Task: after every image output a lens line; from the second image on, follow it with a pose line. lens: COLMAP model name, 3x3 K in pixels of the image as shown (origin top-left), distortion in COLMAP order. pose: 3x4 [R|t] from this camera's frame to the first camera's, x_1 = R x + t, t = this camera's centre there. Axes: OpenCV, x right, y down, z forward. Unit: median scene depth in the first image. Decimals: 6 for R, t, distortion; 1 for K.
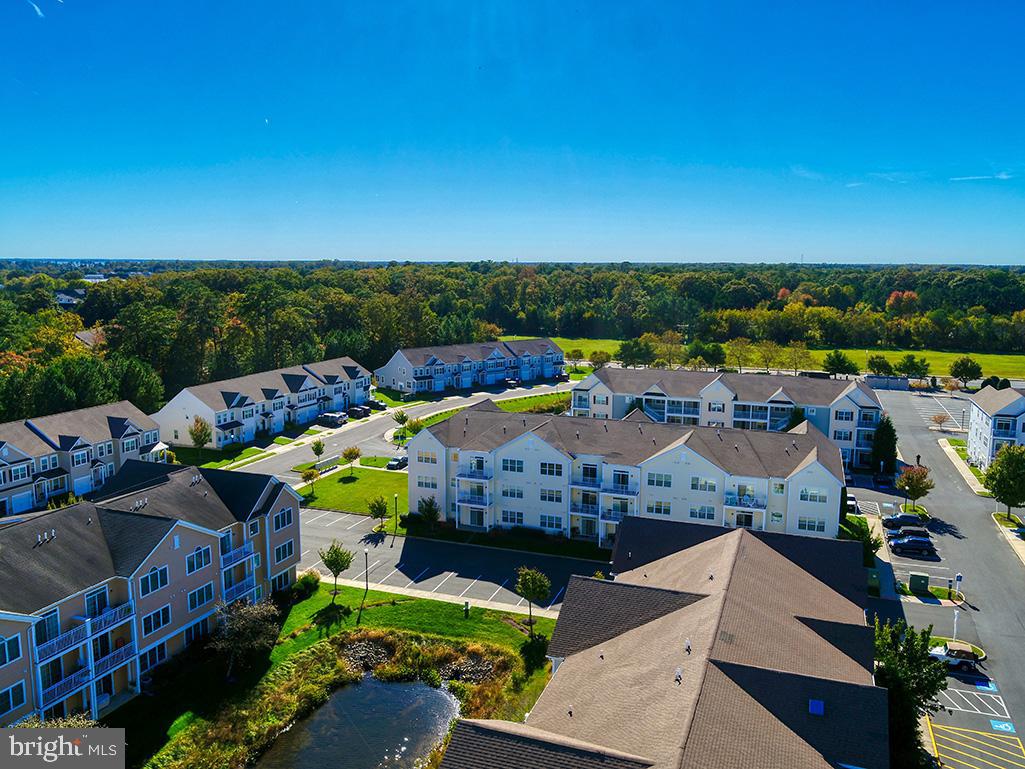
lens RADIAL K [[799.9, 0, 522.9], [0, 799.9, 382.3], [0, 0, 1]] dist [-0.000159, -0.006162]
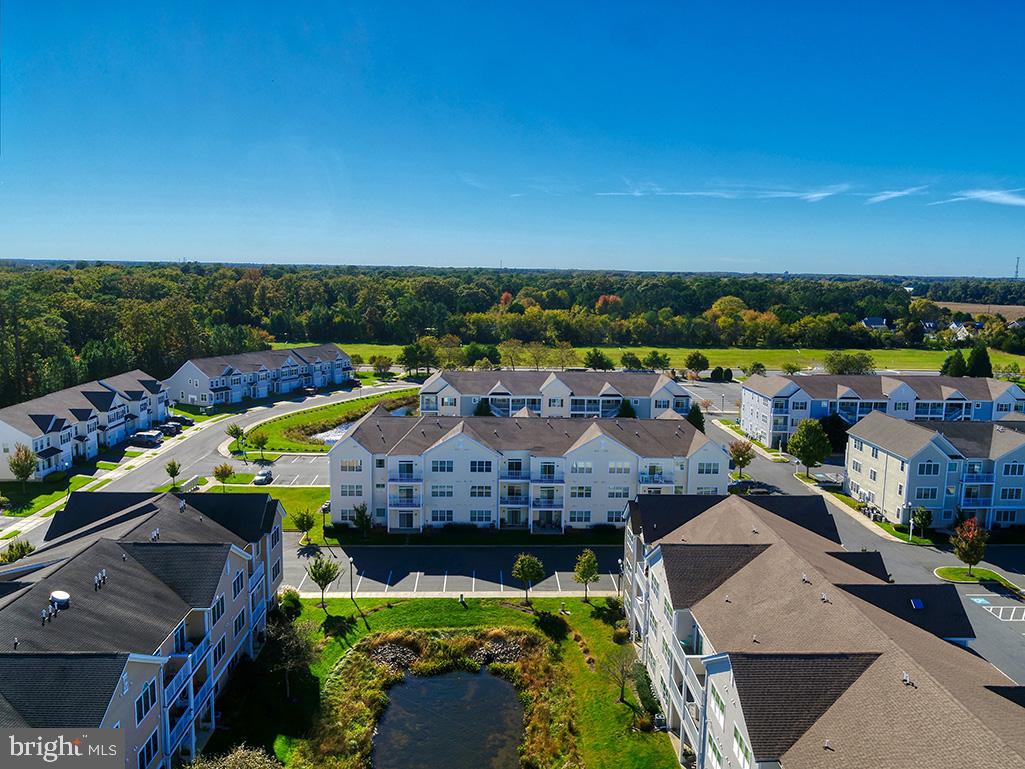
lens RADIAL K [[799.9, 0, 522.9], [0, 799.9, 382.3], [0, 0, 1]] dist [-0.000159, -0.006162]
pose [[0.924586, -0.042304, 0.378617, -0.292383], [0.043459, 0.999040, 0.005497, -0.007107], [-0.378486, 0.011372, 0.925537, -0.013634]]
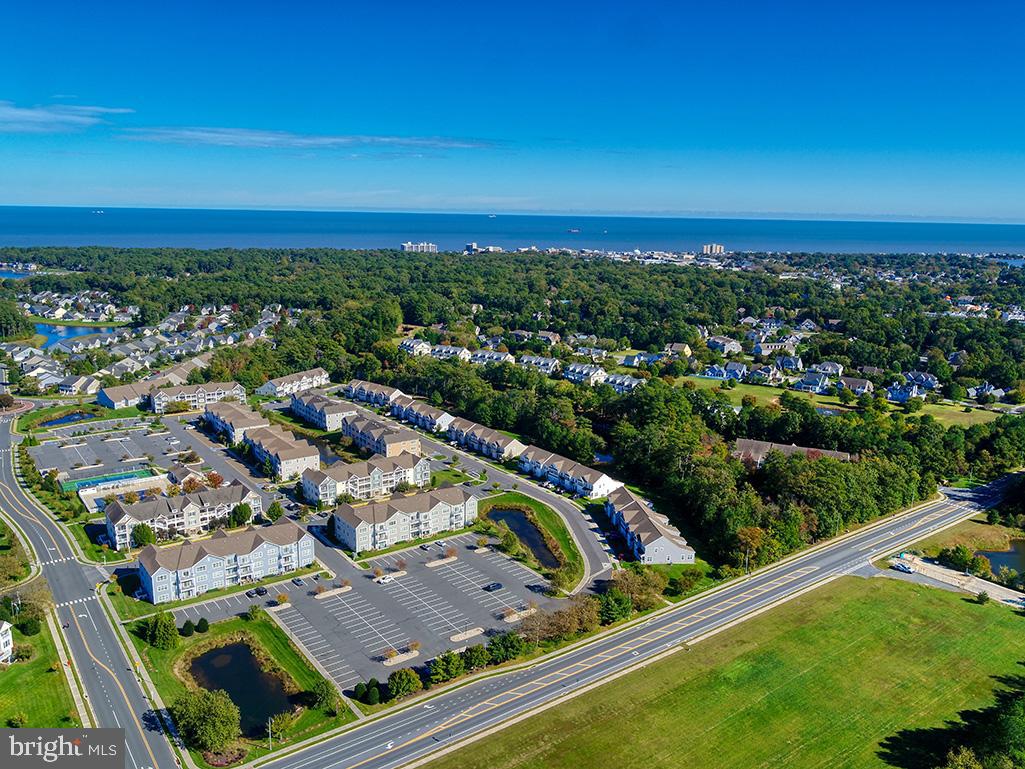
lens RADIAL K [[799.9, 0, 522.9], [0, 799.9, 382.3], [0, 0, 1]] dist [-0.000159, -0.006162]
pose [[-0.547122, 0.155297, -0.822520, 2.485456], [-0.147487, 0.949380, 0.277355, -1.303751], [0.823957, 0.273058, -0.496522, 3.108622]]
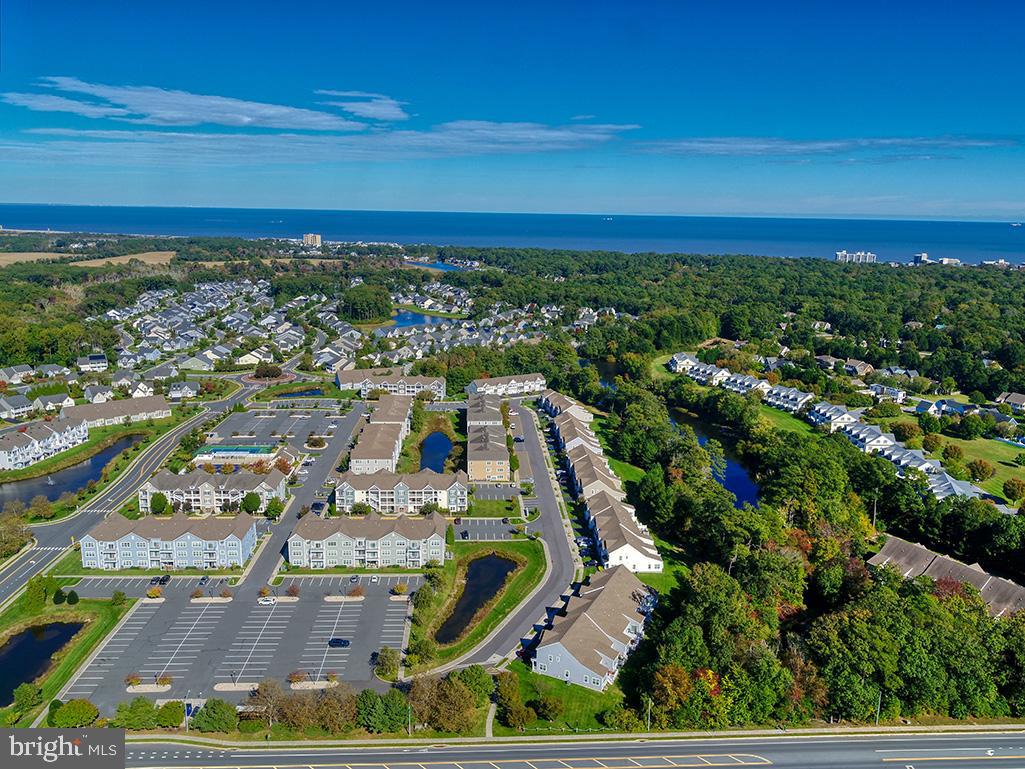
lens RADIAL K [[799.9, 0, 522.9], [0, 799.9, 382.3], [0, 0, 1]] dist [-0.000159, -0.006162]
pose [[-0.919376, 0.057798, -0.389112, 0.888077], [-0.083926, 0.937556, 0.337559, -1.403616], [0.384324, 0.343000, -0.857115, 3.756345]]
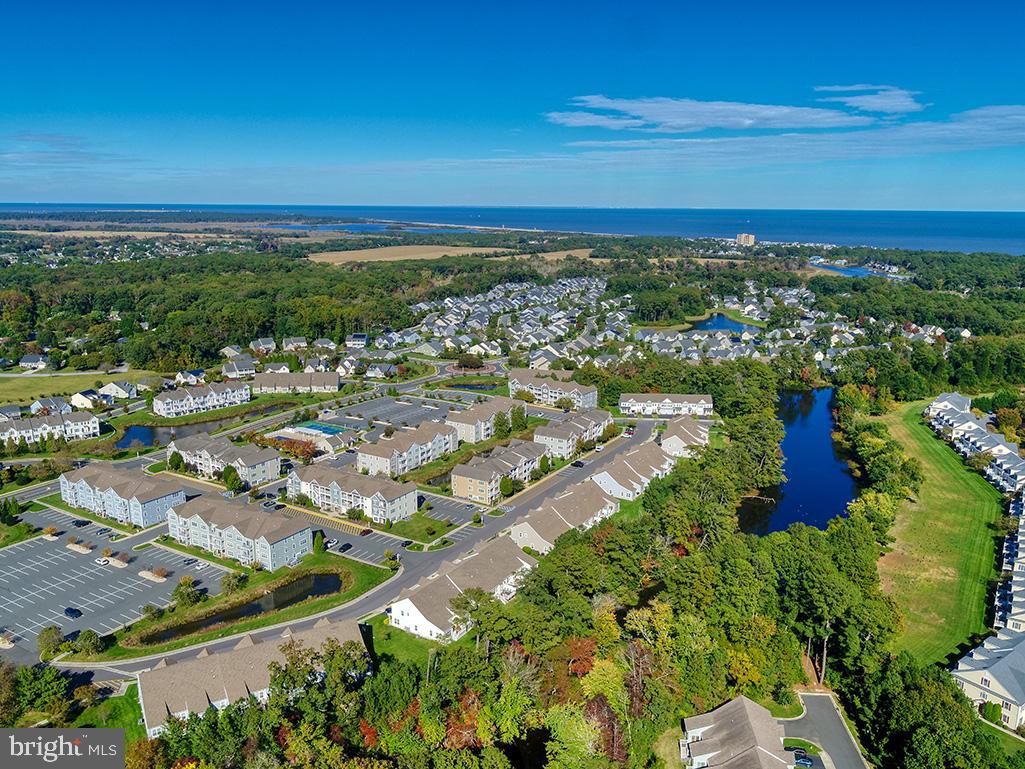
lens RADIAL K [[799.9, 0, 522.9], [0, 799.9, 382.3], [0, 0, 1]] dist [-0.000159, -0.006162]
pose [[-0.981005, -0.058171, 0.185055, -1.096482], [0.012150, 0.933680, 0.357902, -1.377344], [-0.193602, 0.353352, -0.915238, 3.548231]]
